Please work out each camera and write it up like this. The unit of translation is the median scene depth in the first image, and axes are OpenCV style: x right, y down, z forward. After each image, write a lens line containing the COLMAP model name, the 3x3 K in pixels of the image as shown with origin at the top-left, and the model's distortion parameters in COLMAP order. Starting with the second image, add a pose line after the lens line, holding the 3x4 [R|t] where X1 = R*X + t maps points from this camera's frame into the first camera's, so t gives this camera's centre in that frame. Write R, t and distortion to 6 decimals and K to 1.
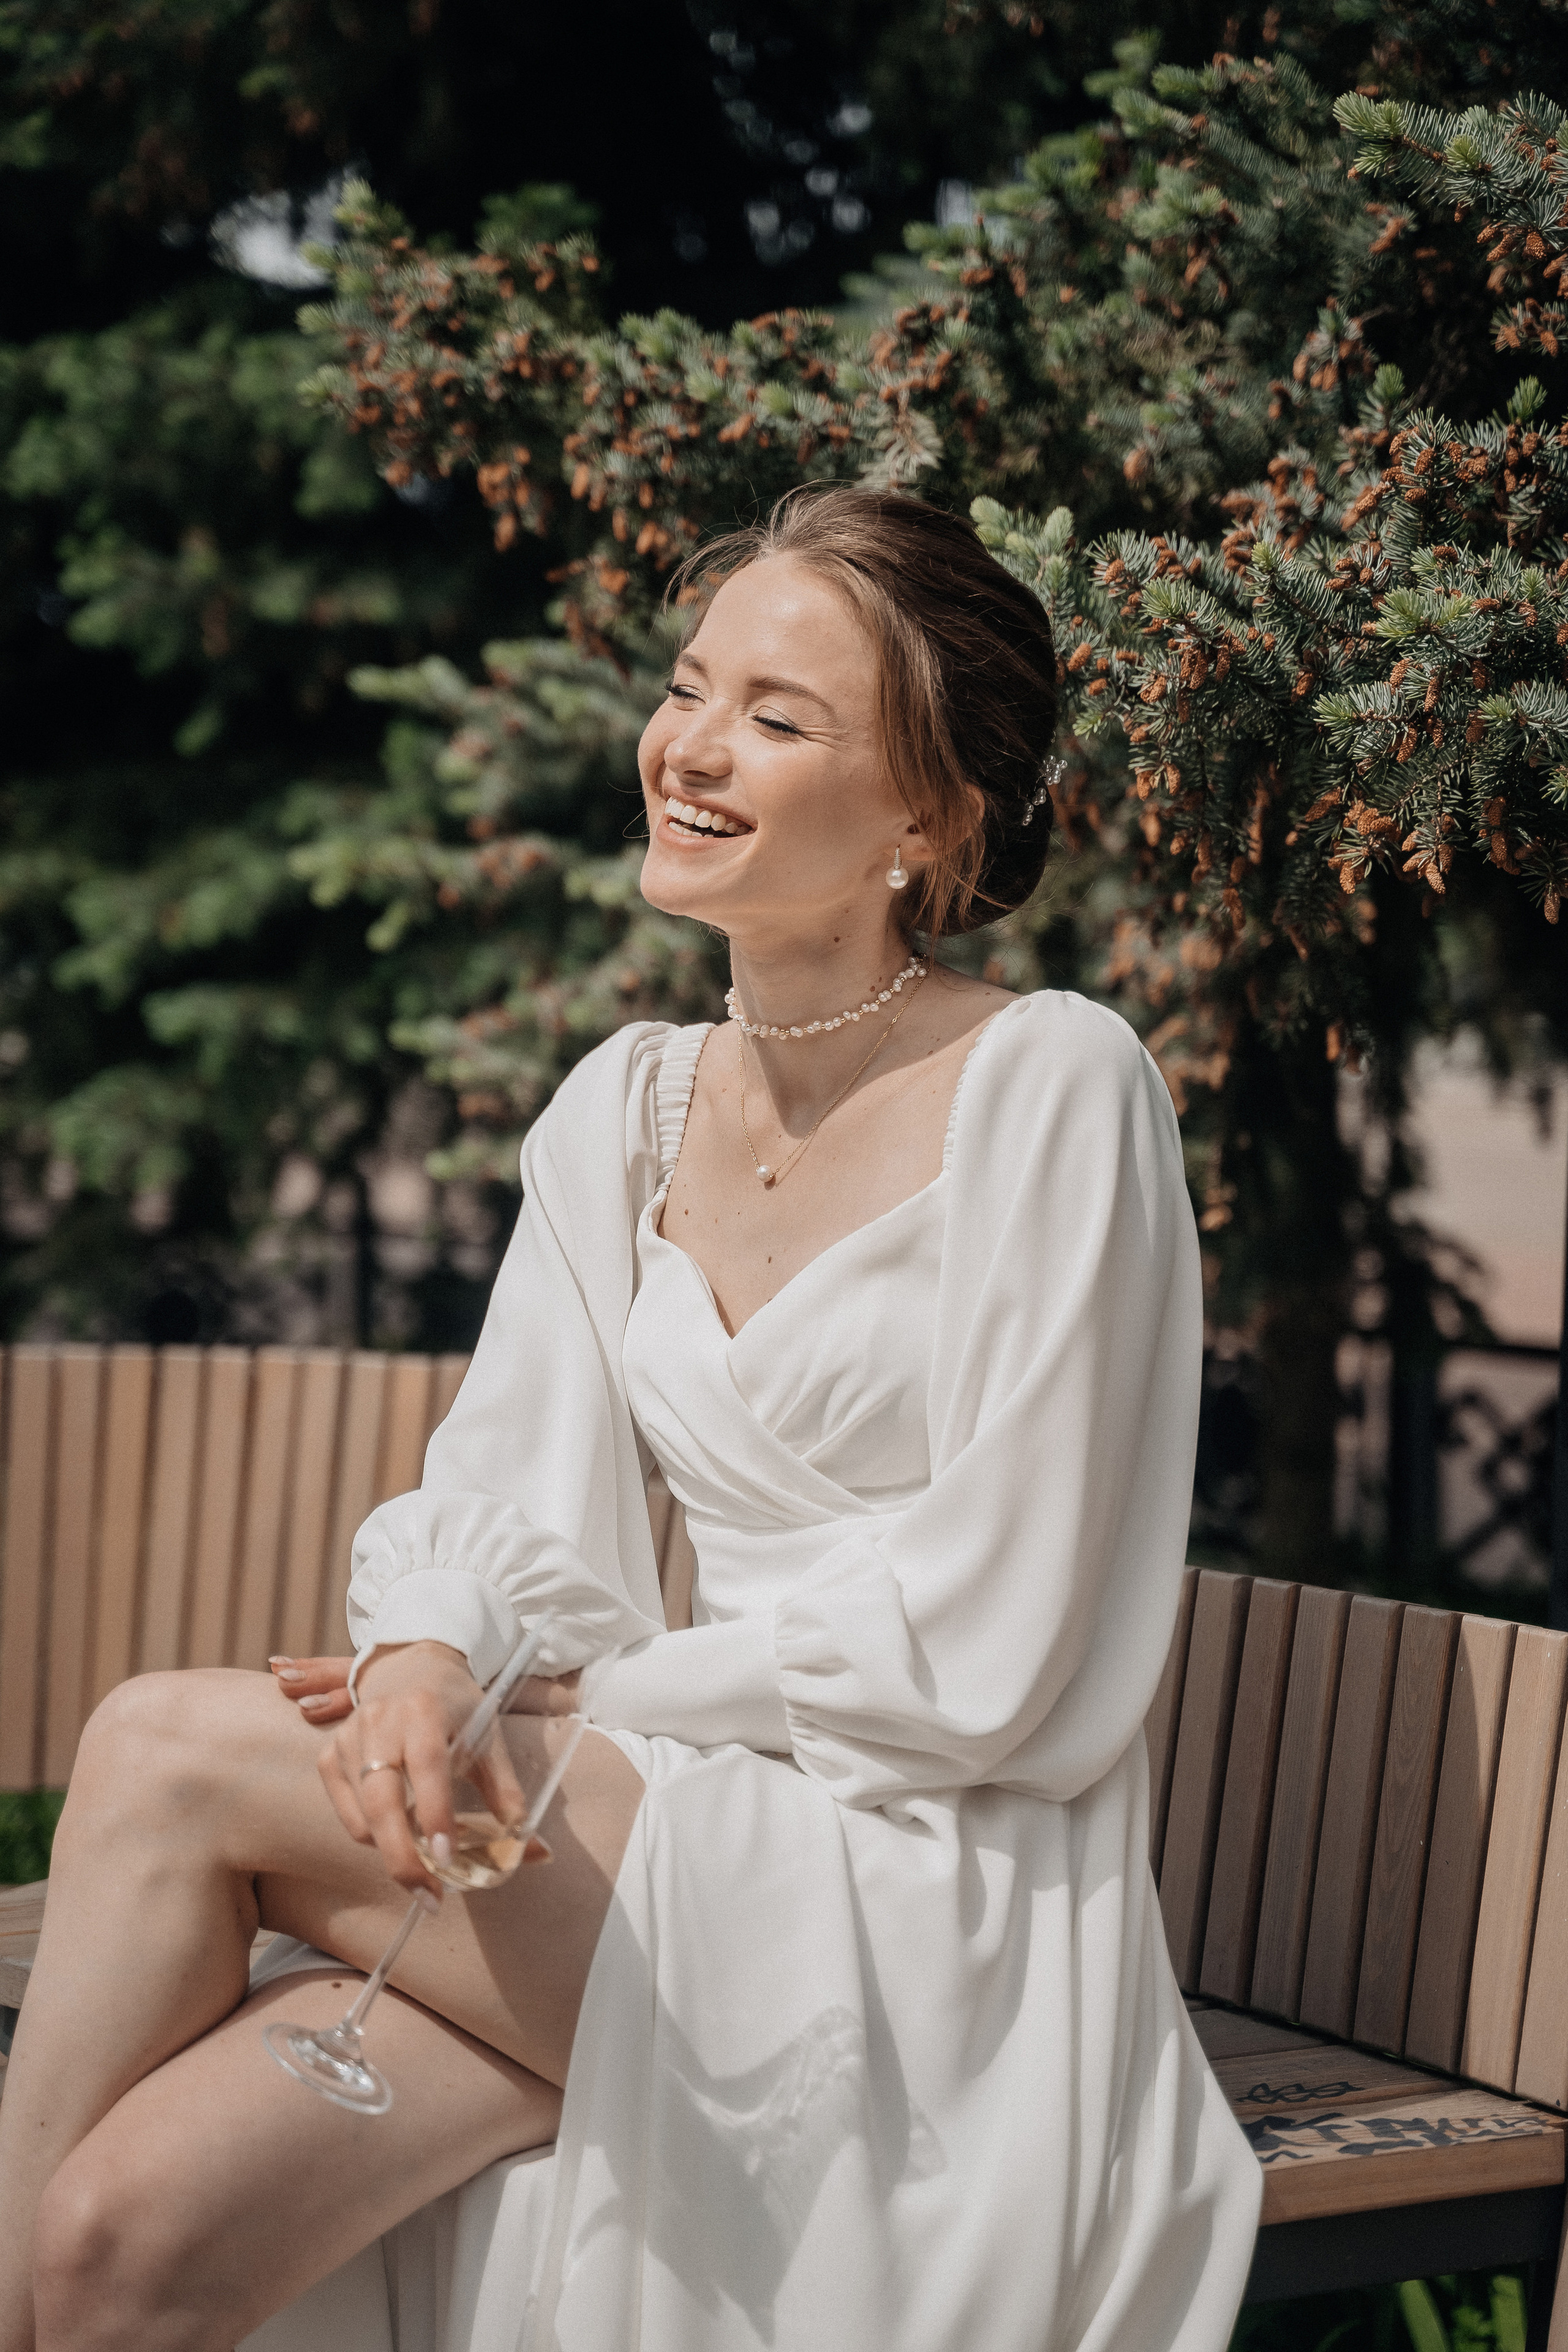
lens RADIAL K [[4989.0, 0, 815.8], [0, 4989.0, 1176.4], [0, 0, 1]] dist [-0.485822, -5.680242]
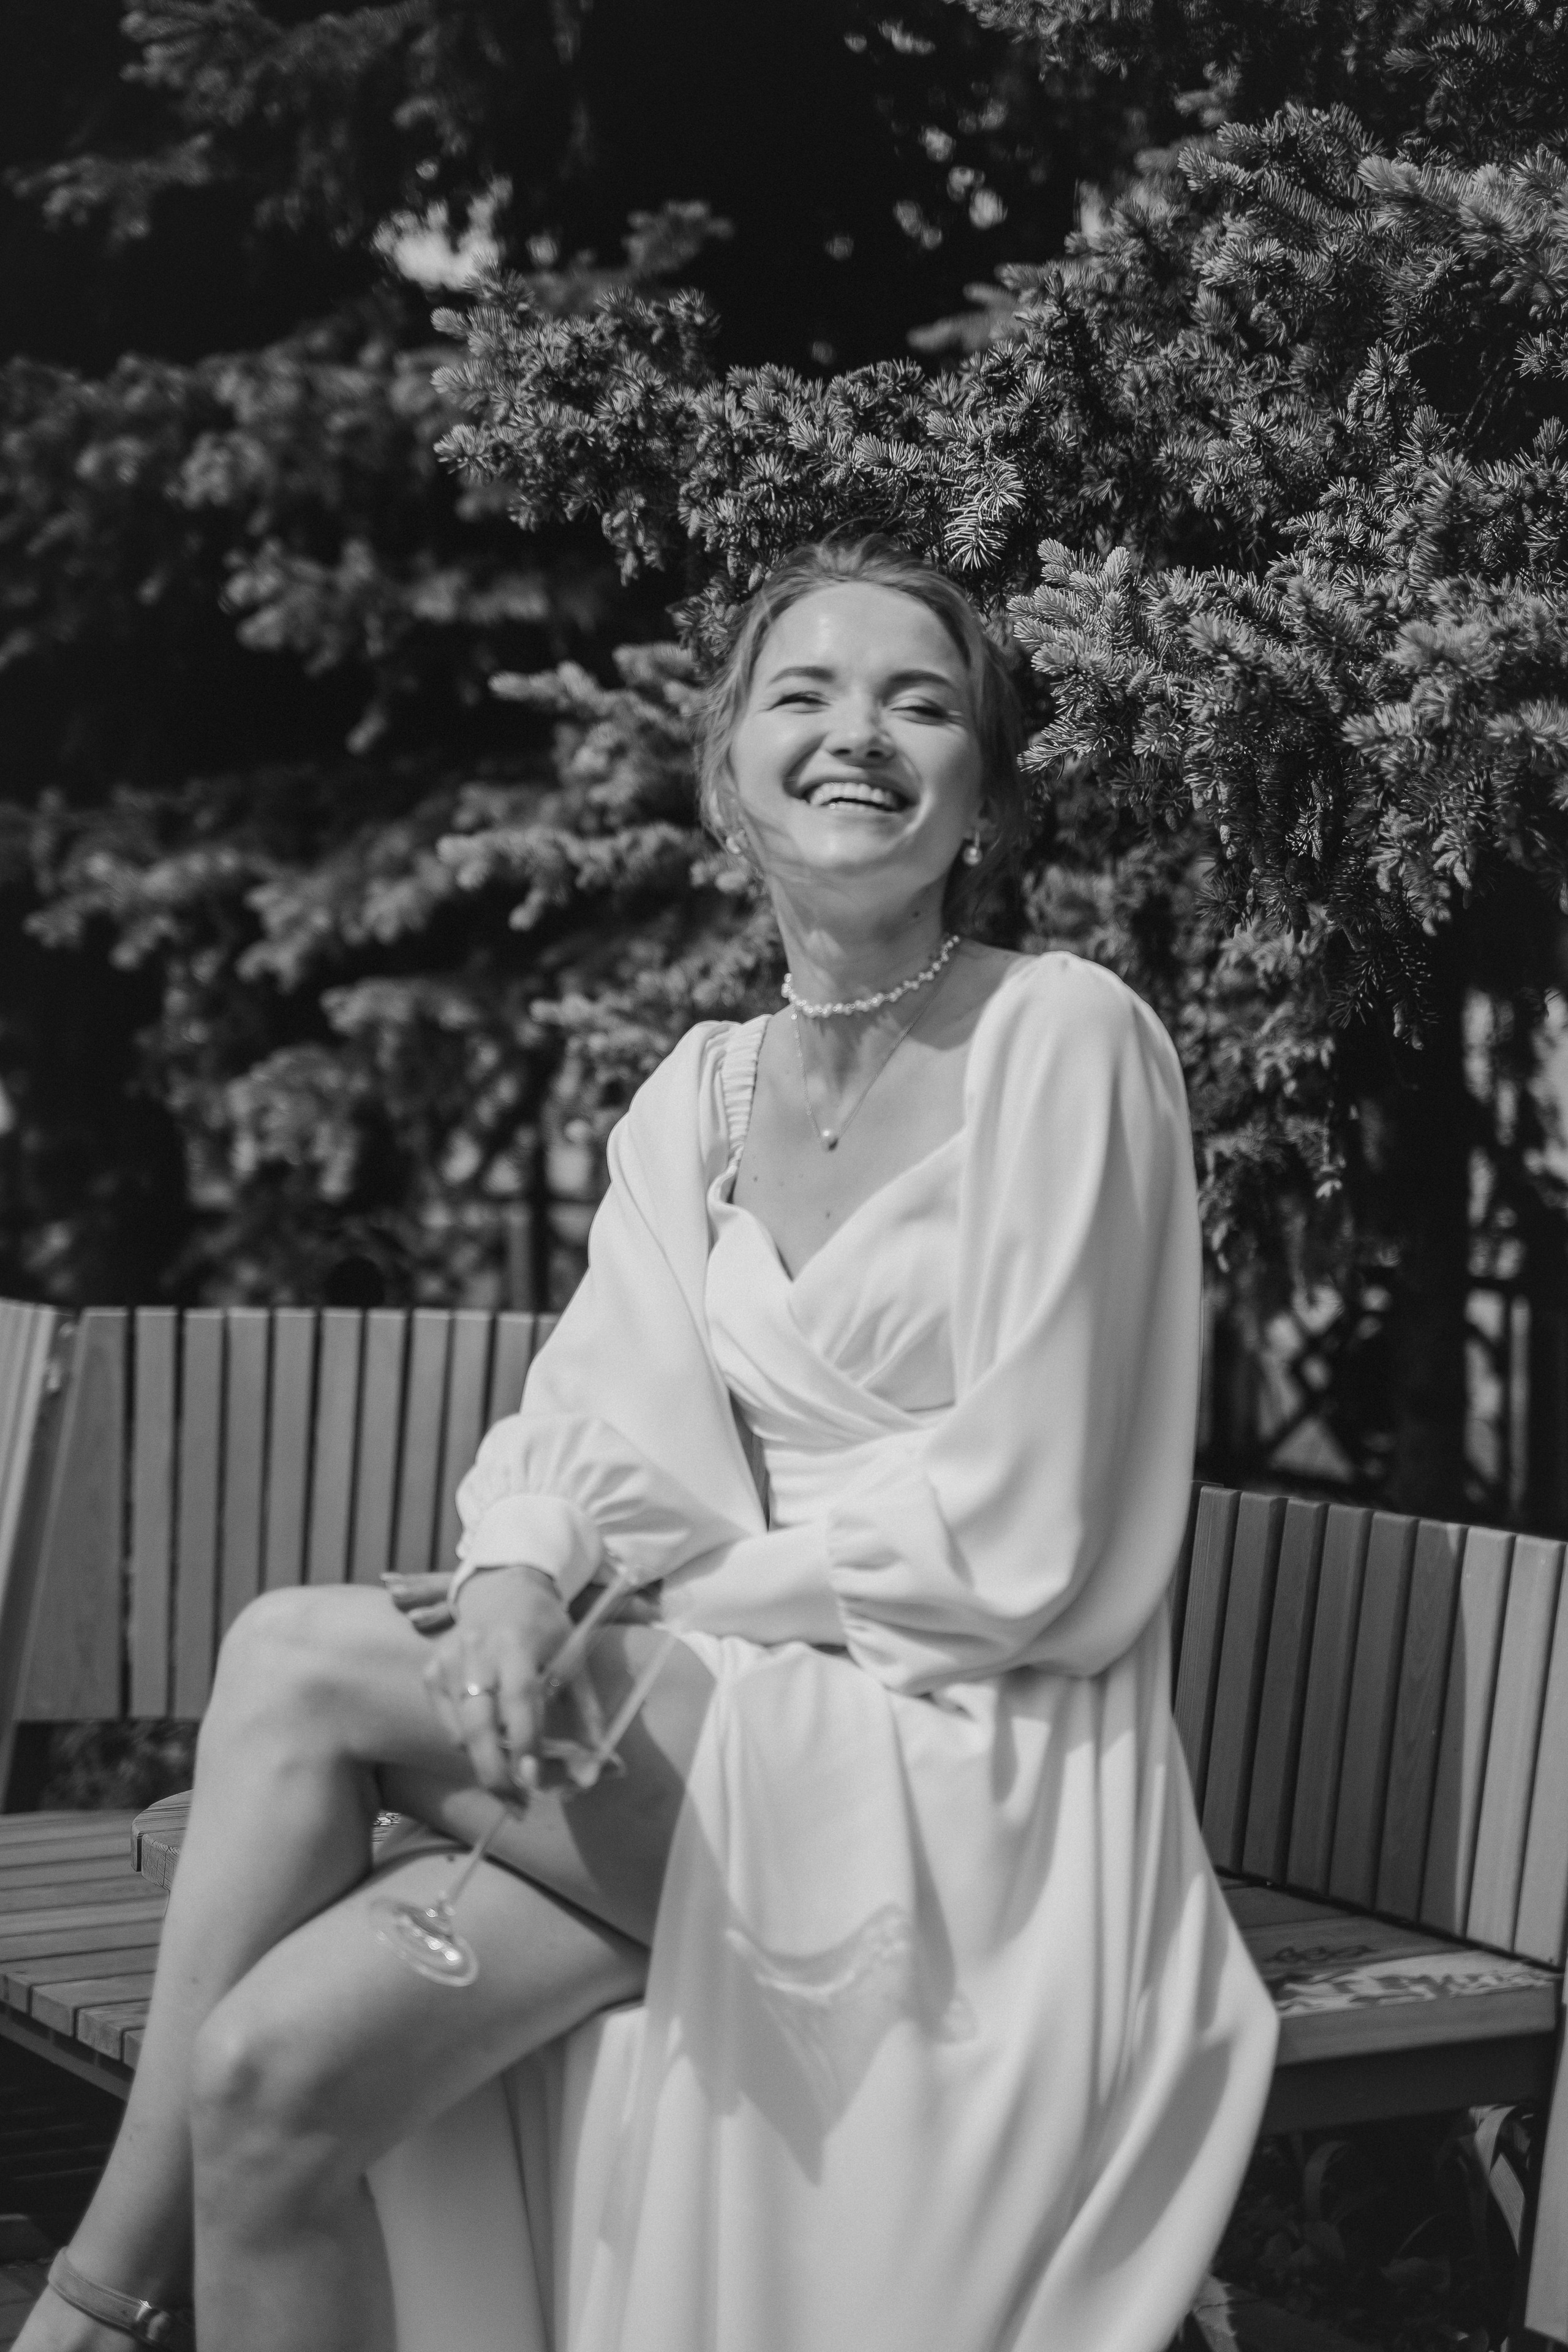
lens RADIAL K [[5083.0, 0, 785.8], [0, 5083.0, 1133.6], [0, 0, 1]] dist [-1.267270, -0.225756]
pose [[0.998624, -0.020260, -0.048372, 0.026298], [0.020373, 0.999791, 0.001843, -0.007612], [0.048325, -0.002826, 0.998828, -0.119245]]
